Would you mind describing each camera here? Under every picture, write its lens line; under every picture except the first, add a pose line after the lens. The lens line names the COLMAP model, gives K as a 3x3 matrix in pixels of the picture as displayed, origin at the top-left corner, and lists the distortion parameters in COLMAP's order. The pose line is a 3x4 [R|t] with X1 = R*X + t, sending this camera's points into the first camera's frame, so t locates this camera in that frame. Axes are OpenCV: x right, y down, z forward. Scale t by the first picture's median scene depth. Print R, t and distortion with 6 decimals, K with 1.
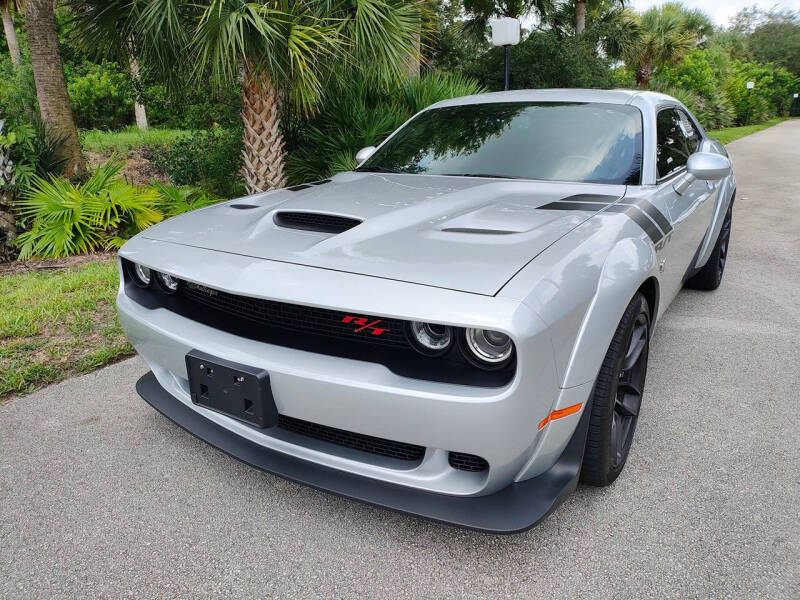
lens RADIAL K [[581.9, 0, 396.7], [0, 581.9, 309.3], [0, 0, 1]] dist [0.032323, -0.024954]
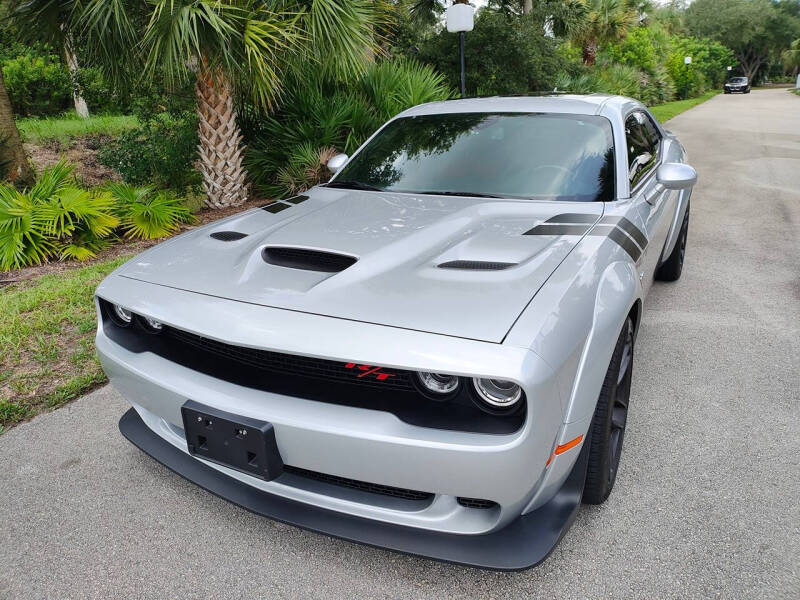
lens RADIAL K [[582.6, 0, 402.7], [0, 582.6, 296.9], [0, 0, 1]] dist [0.030004, -0.028263]
pose [[0.995620, -0.043927, 0.082531, -0.021667], [0.042223, 0.998860, 0.022282, -0.035261], [-0.083416, -0.018700, 0.996339, 0.001709]]
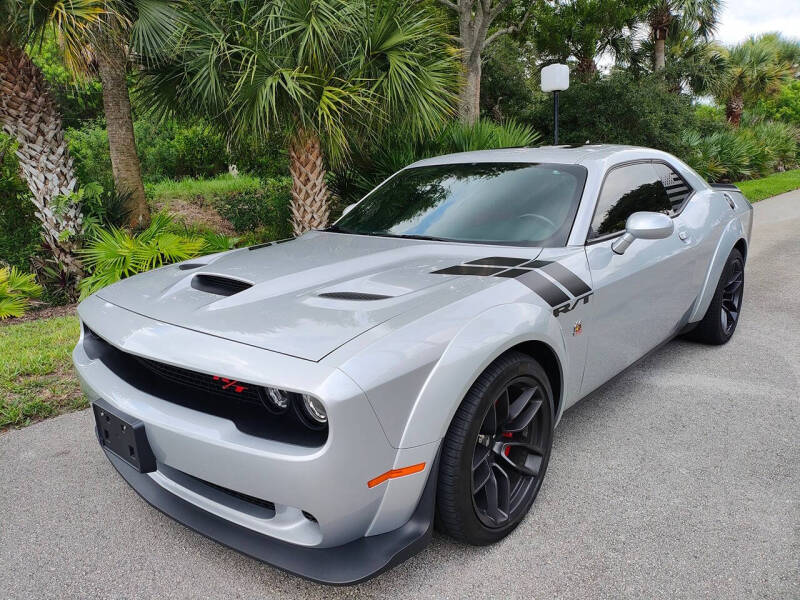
lens RADIAL K [[575.0, 0, 407.1], [0, 575.0, 320.2], [0, 0, 1]] dist [0.074083, -0.072631]
pose [[0.989323, 0.016861, -0.144762, 0.129057], [-0.023016, 0.998896, -0.040943, -0.016023], [0.143912, 0.043838, 0.988619, -0.012348]]
